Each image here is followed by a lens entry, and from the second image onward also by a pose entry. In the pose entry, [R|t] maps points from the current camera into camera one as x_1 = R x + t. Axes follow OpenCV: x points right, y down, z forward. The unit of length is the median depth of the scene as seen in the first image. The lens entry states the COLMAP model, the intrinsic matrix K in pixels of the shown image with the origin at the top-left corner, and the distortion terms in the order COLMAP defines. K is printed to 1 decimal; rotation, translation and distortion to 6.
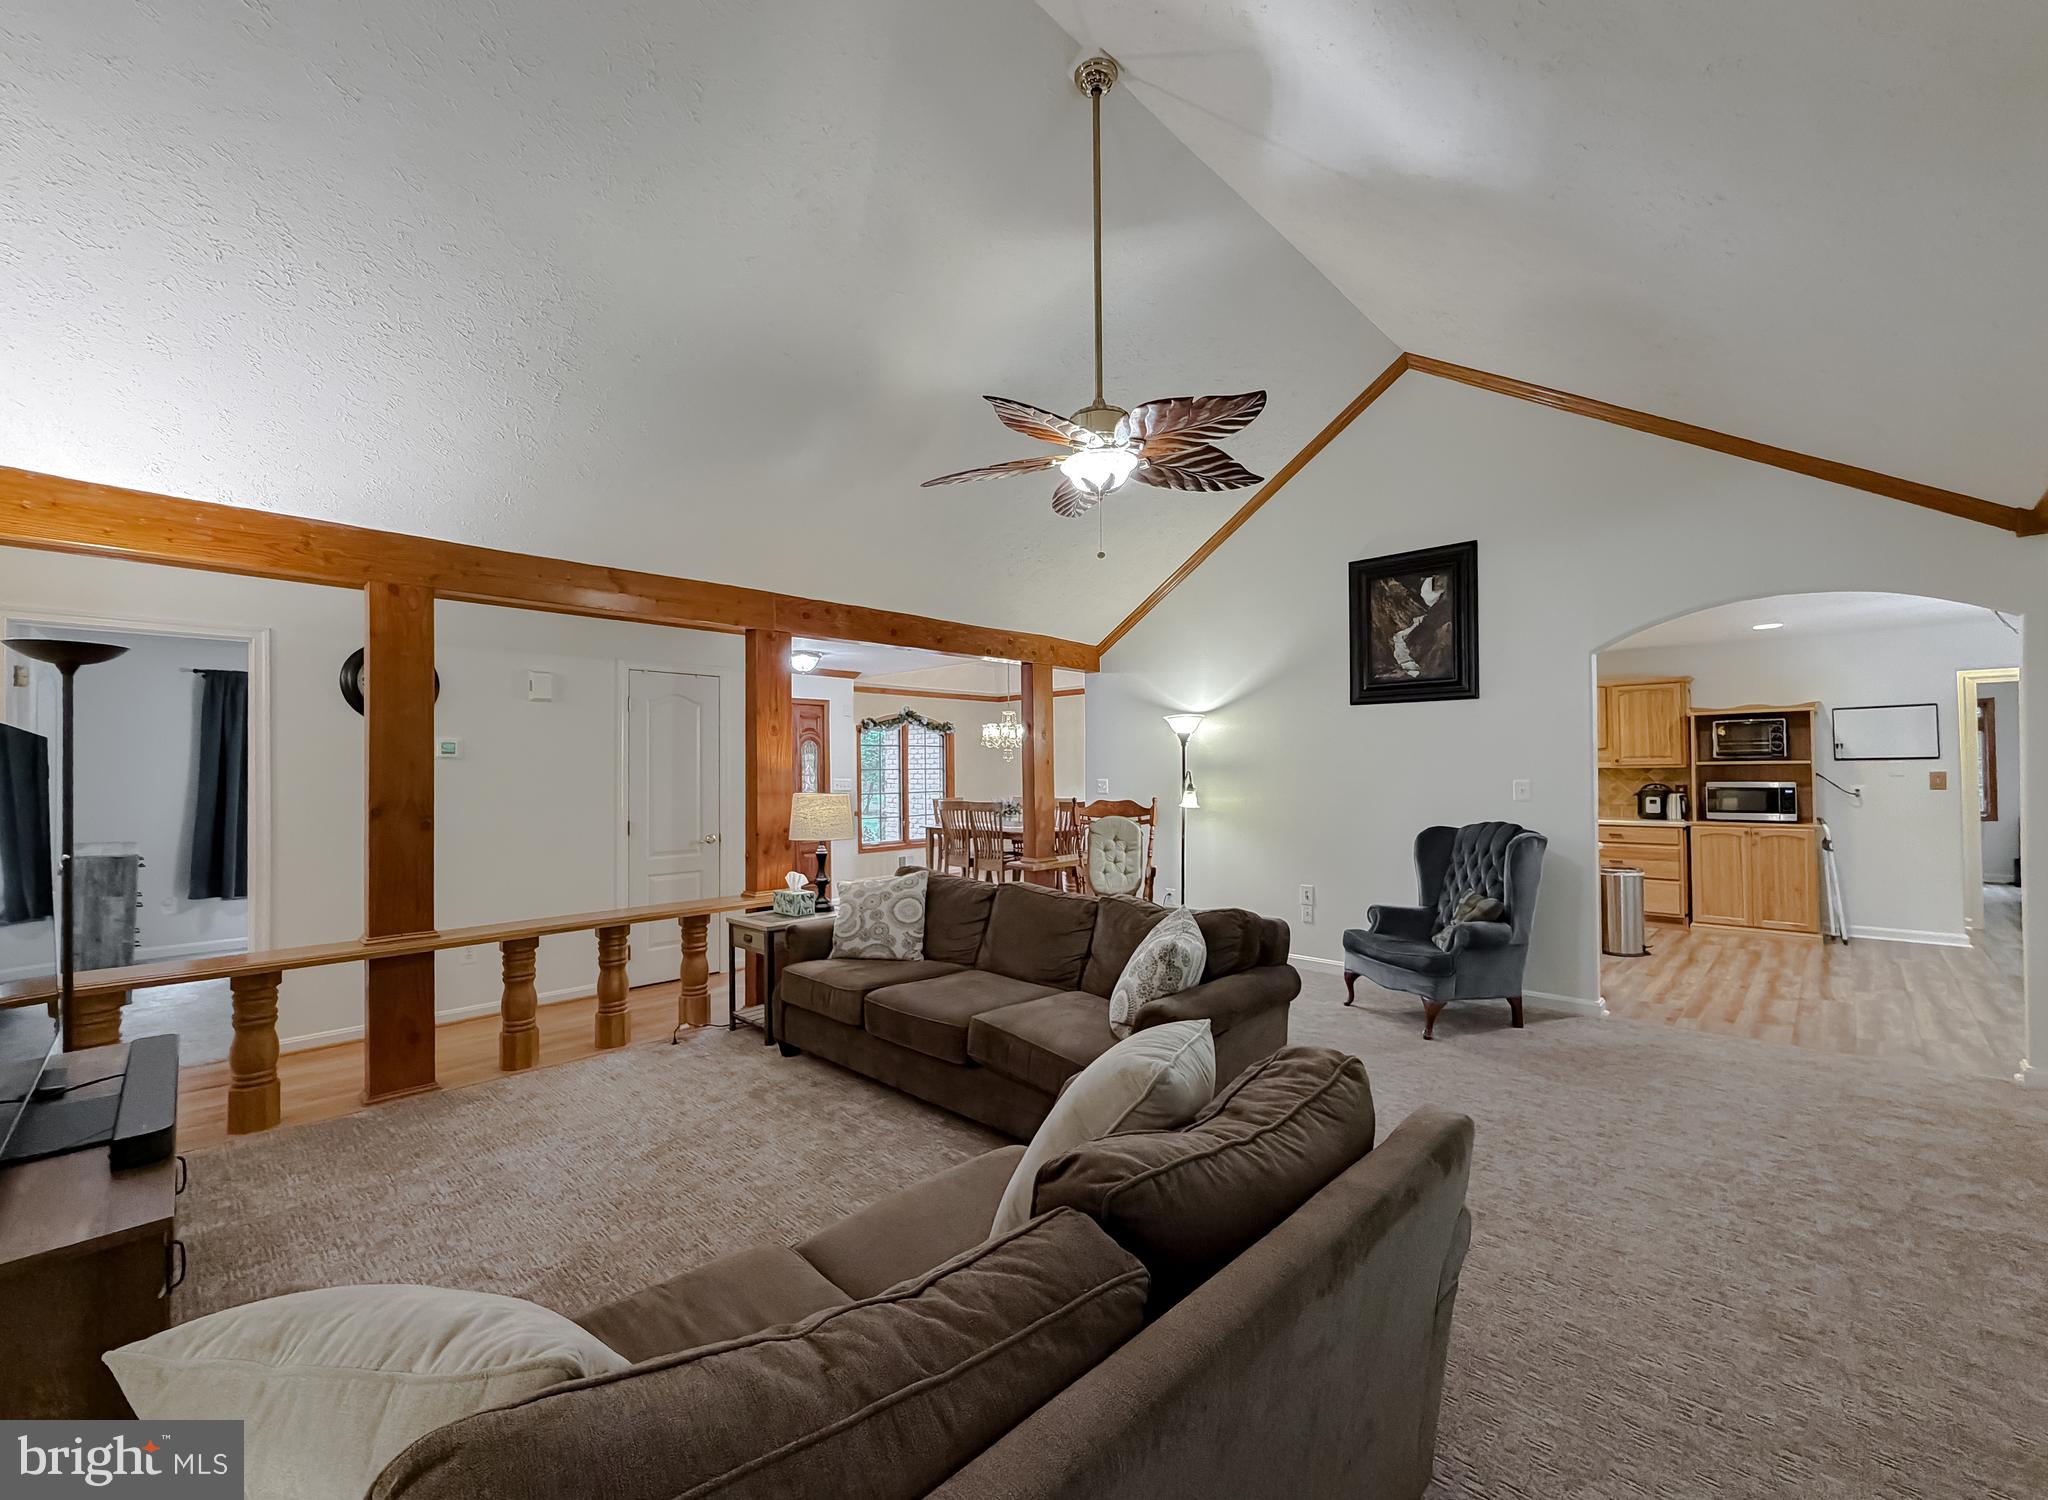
lens RADIAL K [[828.5, 0, 1024.0], [0, 828.5, 750.0], [0, 0, 1]] dist [-0.000872, -0.000002]
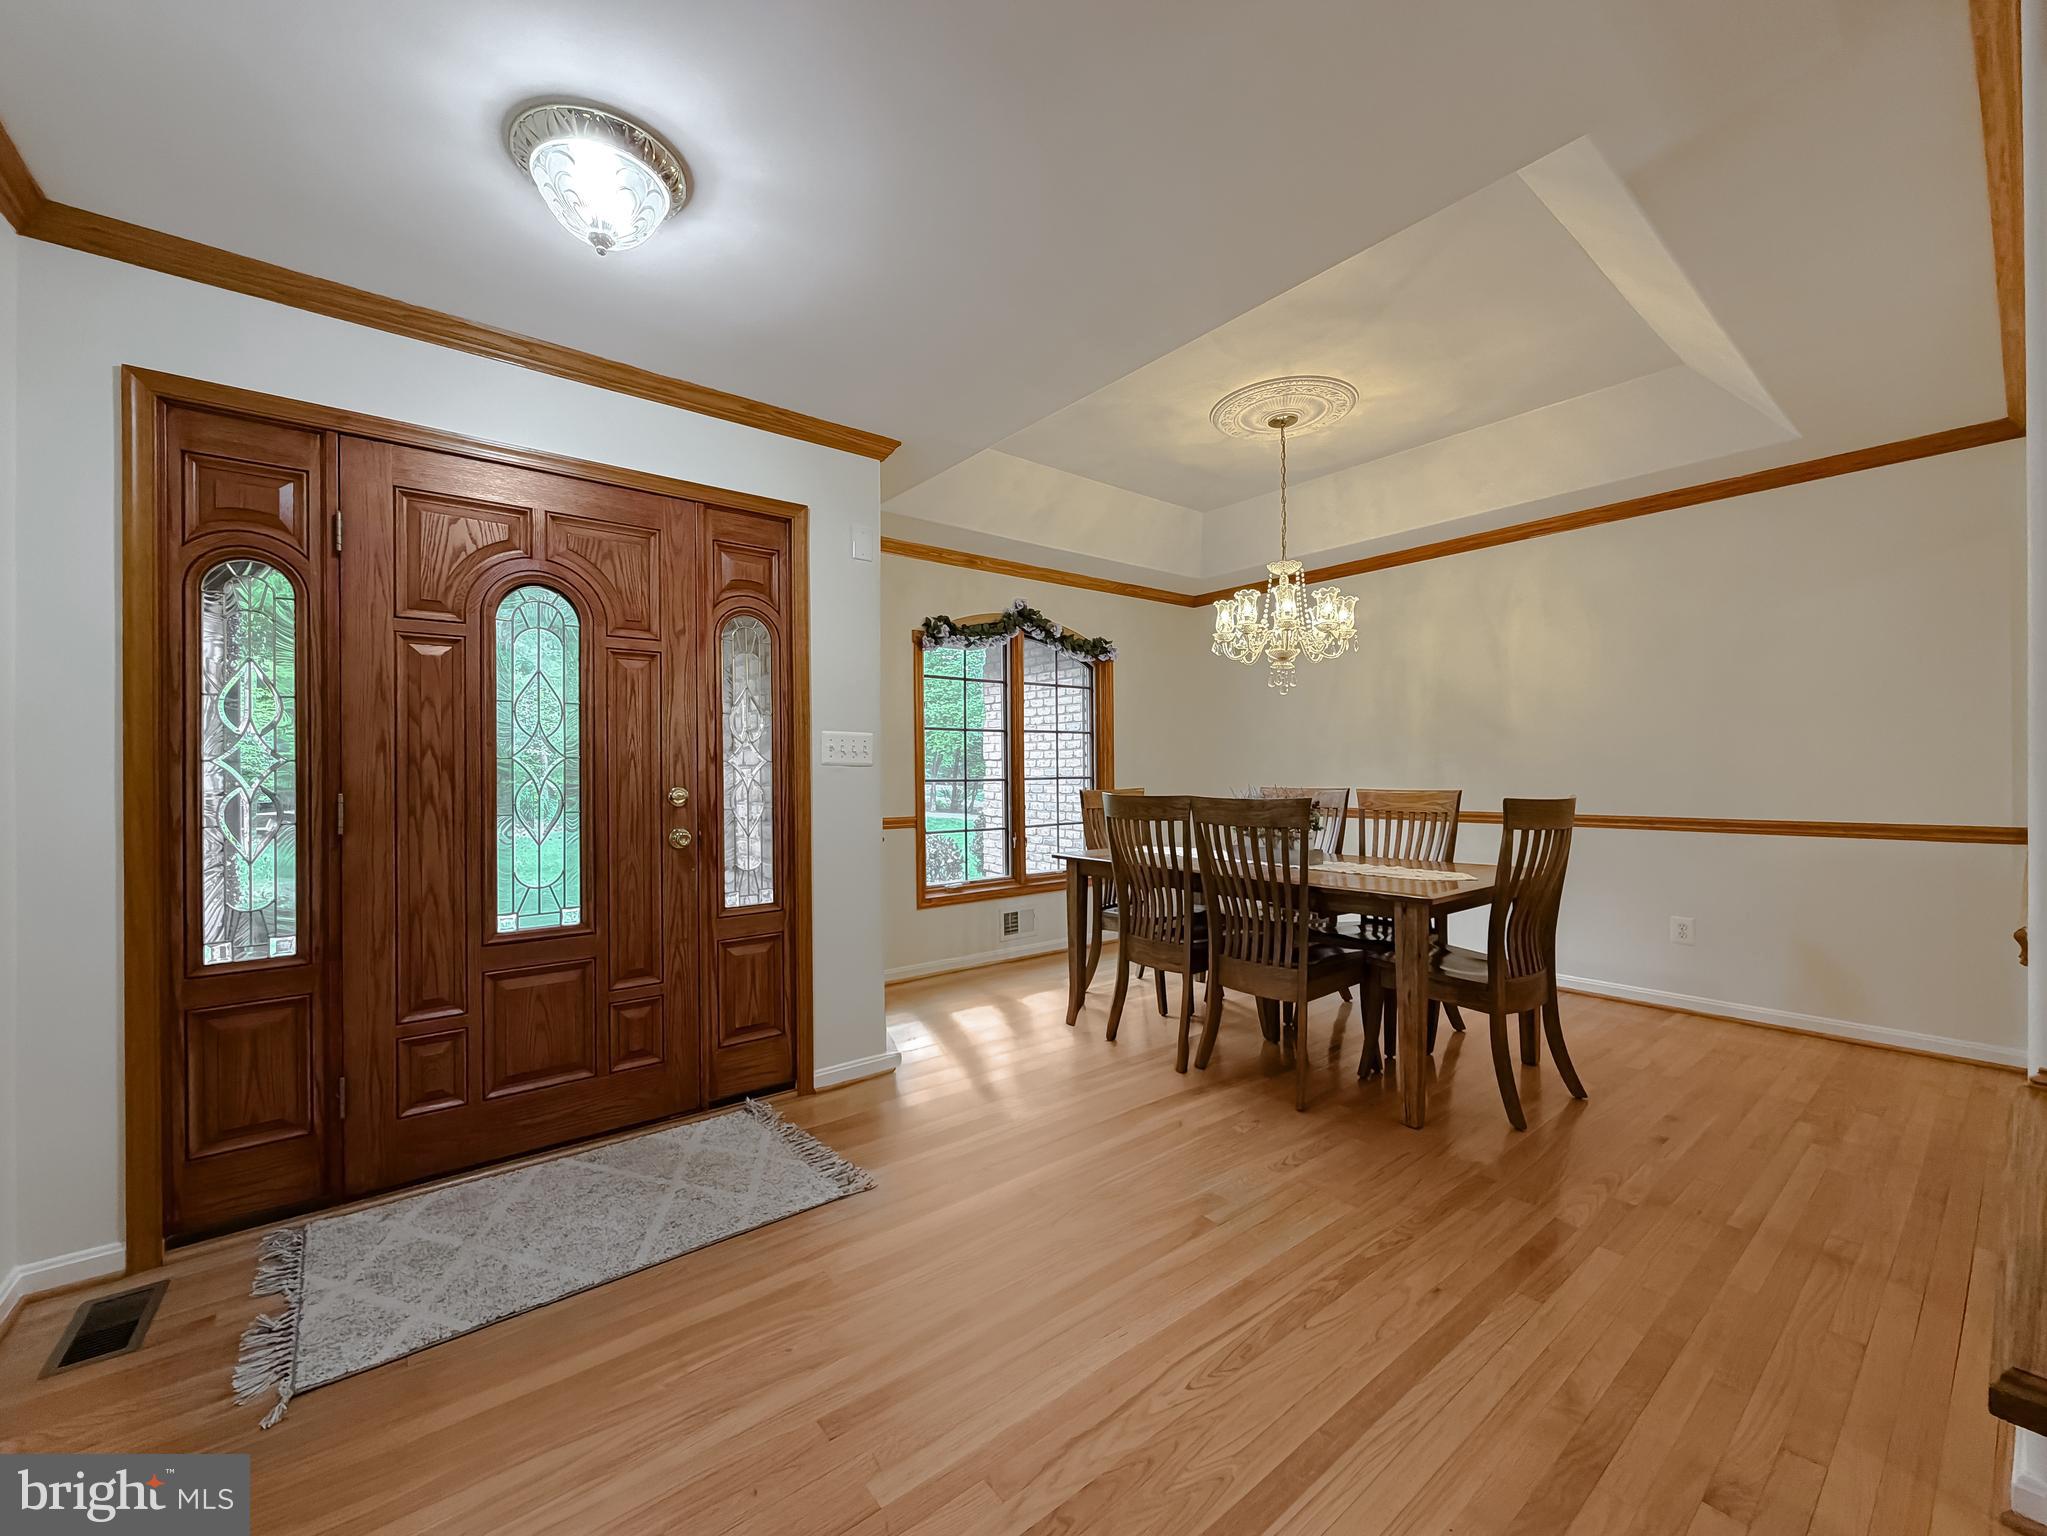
lens RADIAL K [[827.5, 0, 1023.5], [0, 827.5, 768.0], [0, 0, 1]] dist [0.000911, 0.000392]
pose [[0.991807, 0.000340, -0.127743, -0.077953], [0.002301, 0.999787, 0.020532, 0.035361], [0.127723, -0.020658, 0.991595, 0.521150]]
